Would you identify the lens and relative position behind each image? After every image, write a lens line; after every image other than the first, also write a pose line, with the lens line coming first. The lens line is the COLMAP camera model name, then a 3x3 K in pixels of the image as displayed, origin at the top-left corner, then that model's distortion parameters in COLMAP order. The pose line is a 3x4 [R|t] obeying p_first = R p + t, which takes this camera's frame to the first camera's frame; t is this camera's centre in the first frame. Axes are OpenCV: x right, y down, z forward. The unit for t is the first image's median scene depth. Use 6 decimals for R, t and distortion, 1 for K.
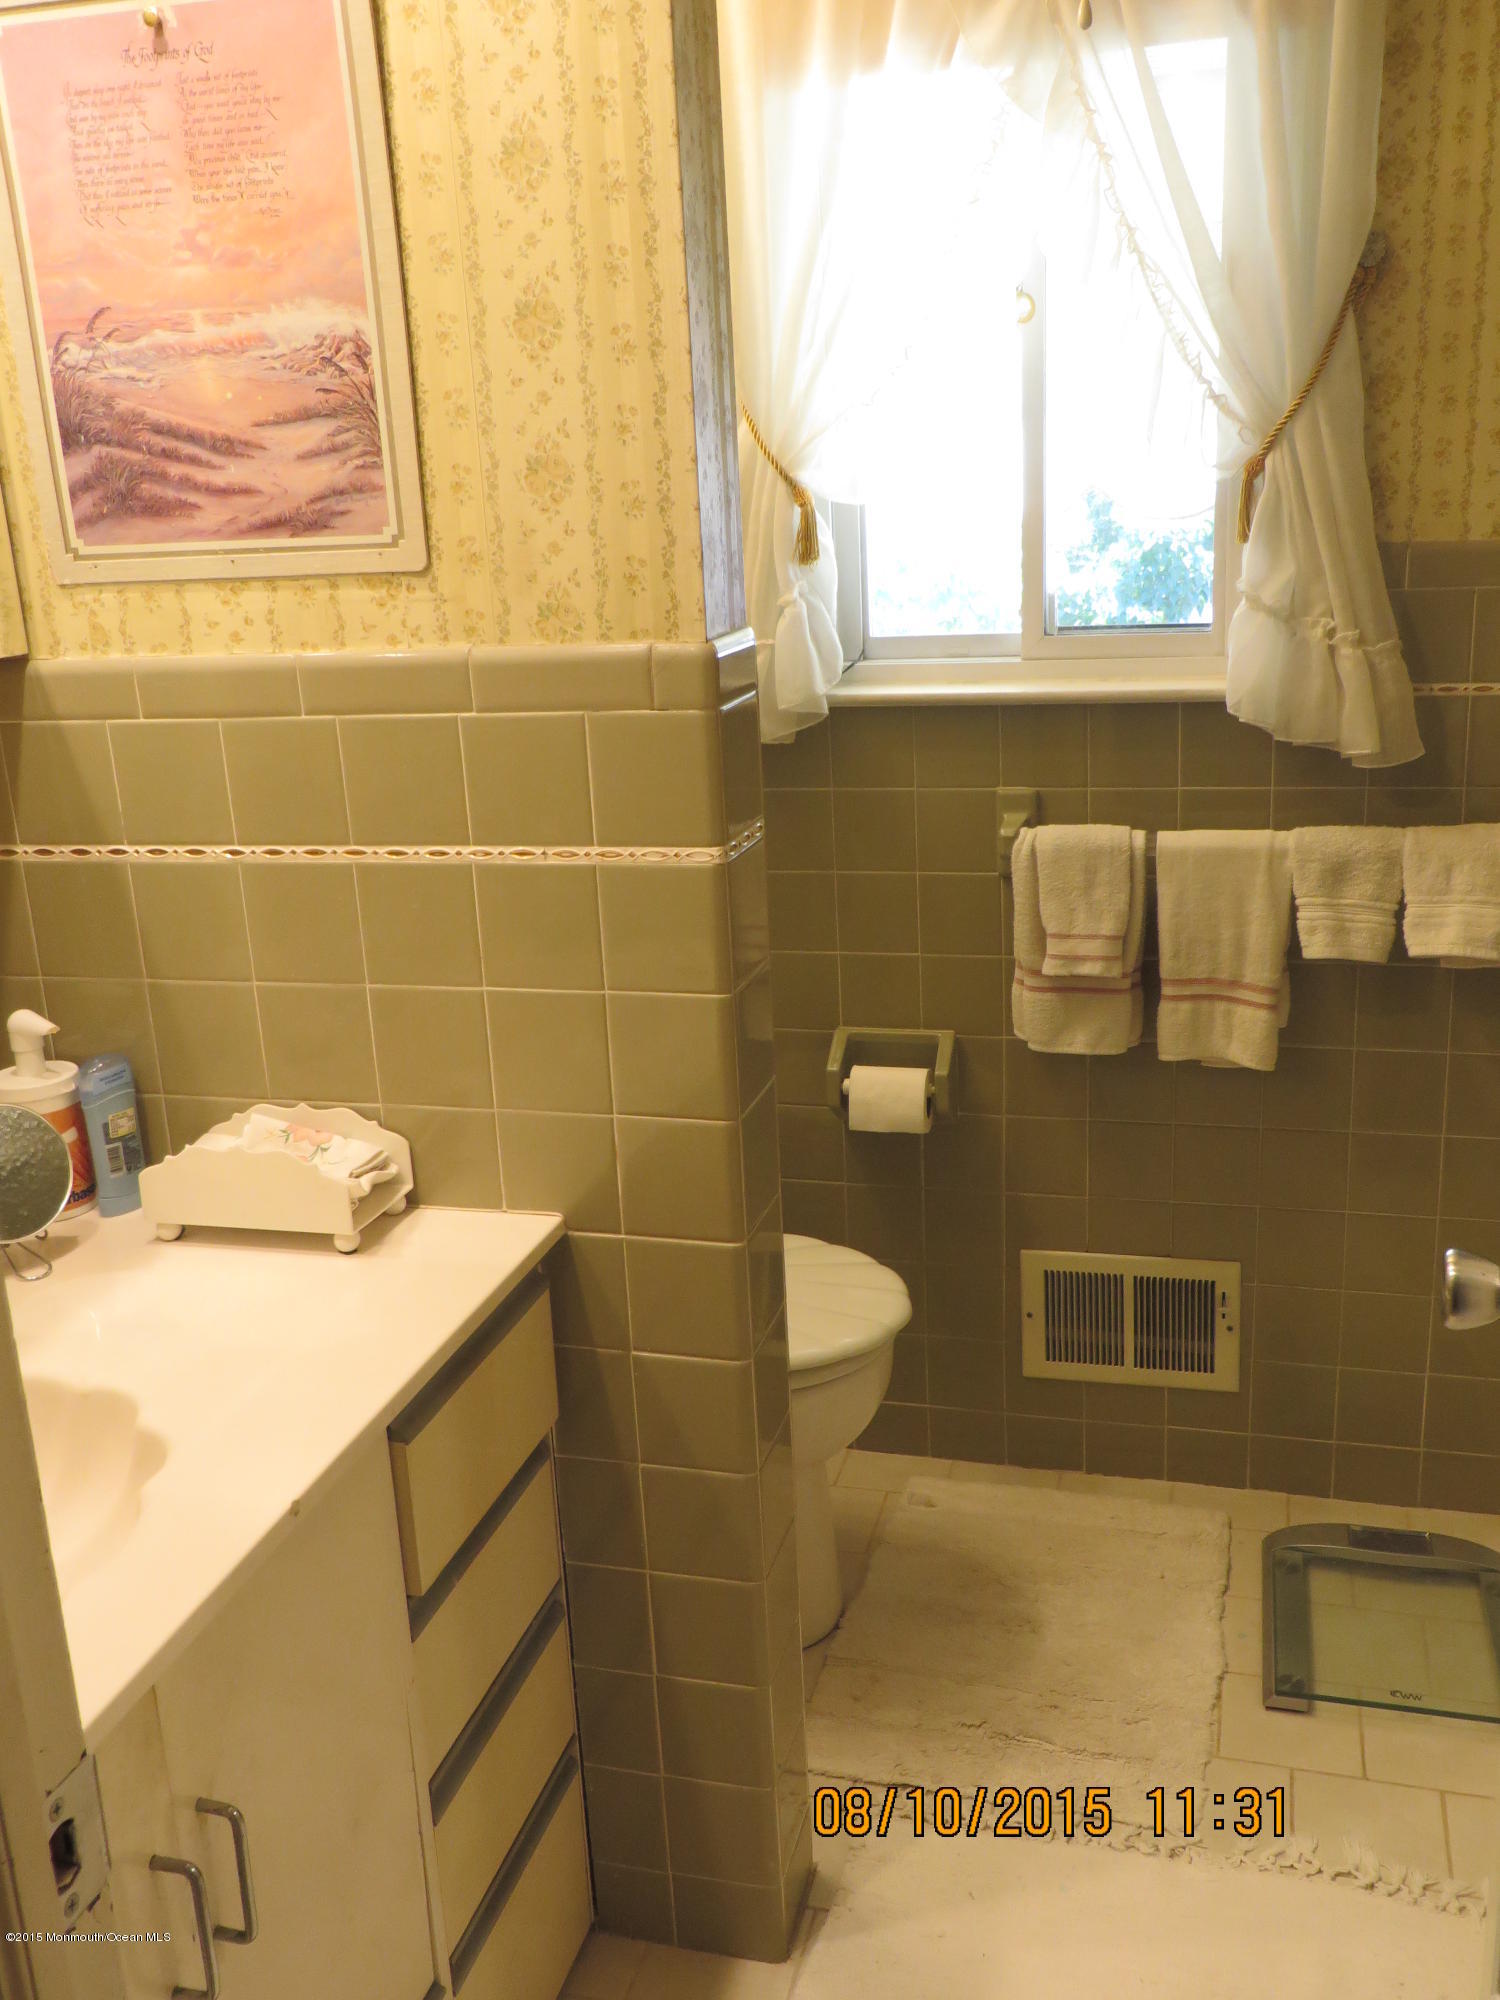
lens RADIAL K [[1820.2, 0, 752.3], [0, 1820.2, 1006.7], [0, 0, 1]] dist [-0.011902, 0.000000]
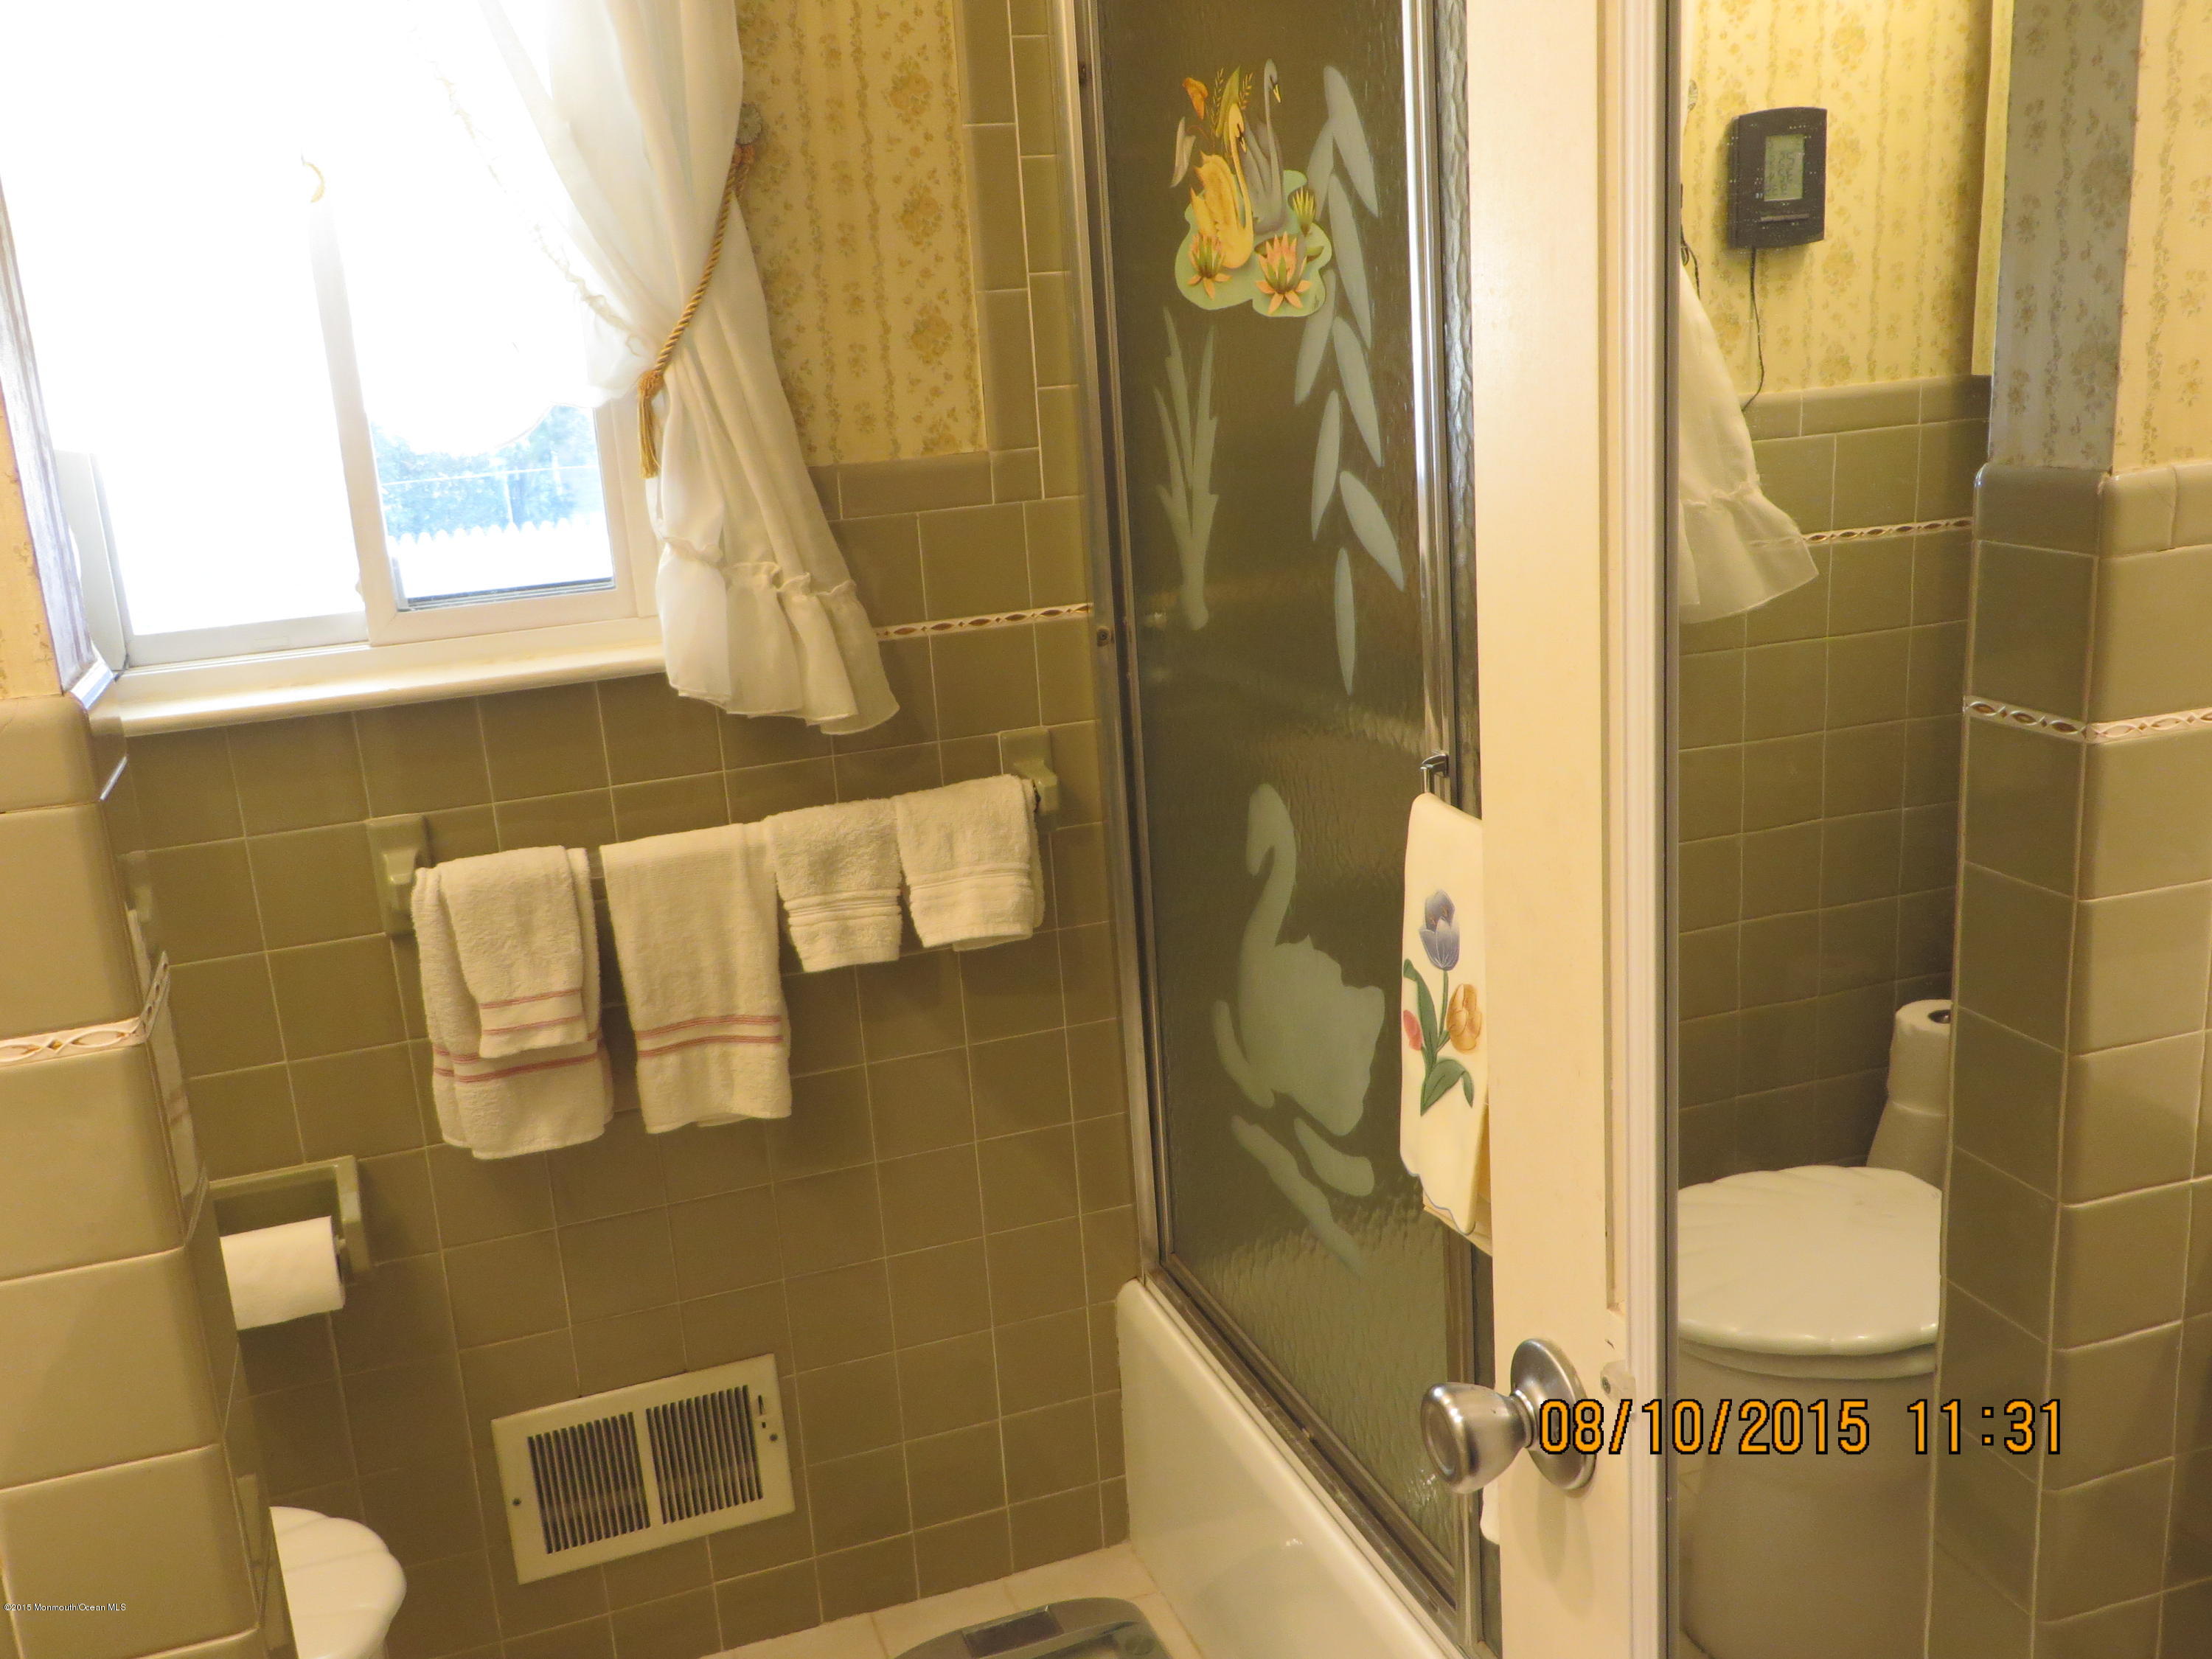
lens RADIAL K [[2013.1, 0, 1106.8], [0, 2013.1, 811.8], [0, 0, 1]] dist [-0.011902, 0.000000]
pose [[0.816317, -0.147337, 0.558496, -0.078418], [0.189998, 0.981605, -0.018750, -0.054181], [-0.545461, 0.121419, 0.829295, 0.168846]]
